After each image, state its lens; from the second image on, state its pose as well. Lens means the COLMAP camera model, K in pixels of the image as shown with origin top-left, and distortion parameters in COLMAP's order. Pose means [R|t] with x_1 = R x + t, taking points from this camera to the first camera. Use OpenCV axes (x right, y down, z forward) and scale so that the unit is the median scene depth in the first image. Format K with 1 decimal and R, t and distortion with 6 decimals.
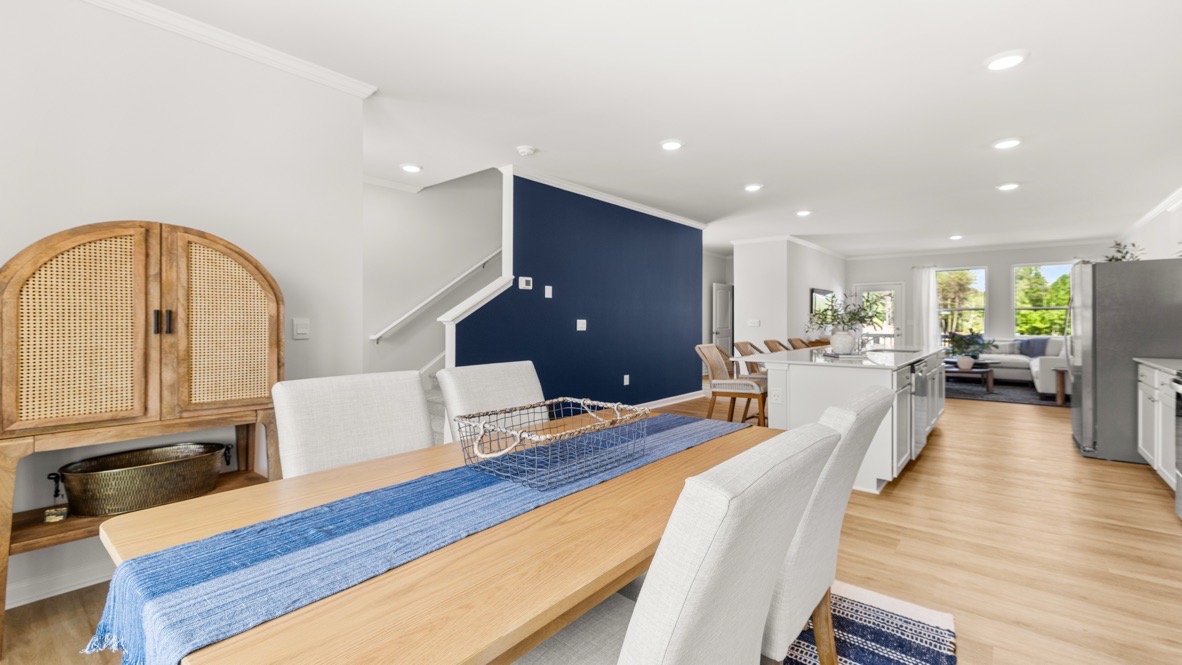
lens RADIAL K [[510.1, 0, 595.2], [0, 510.1, 321.4], [0, 0, 1]] dist [-0.002547, 0.001451]
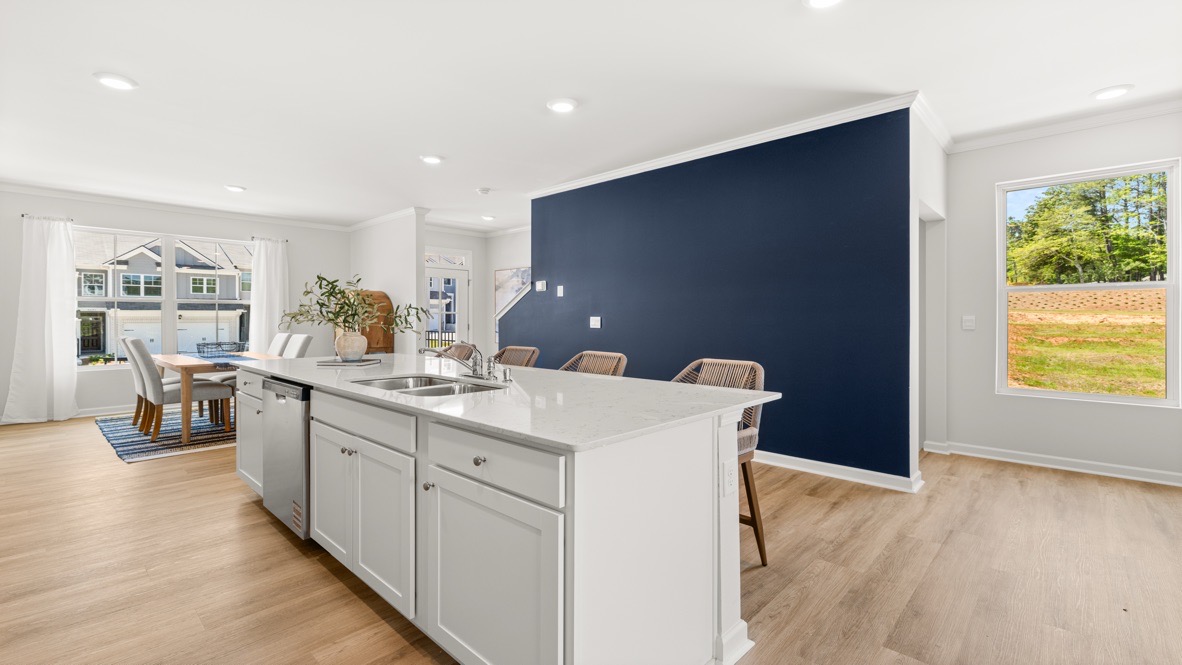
lens RADIAL K [[510.1, 0, 580.3], [0, 510.1, 323.5], [0, 0, 1]] dist [-0.002547, 0.001451]
pose [[-0.077981, 0.010202, -0.996903, 0.669498], [-0.001203, 0.999946, 0.010327, -0.000437], [0.996954, 0.002004, -0.077964, 0.765174]]
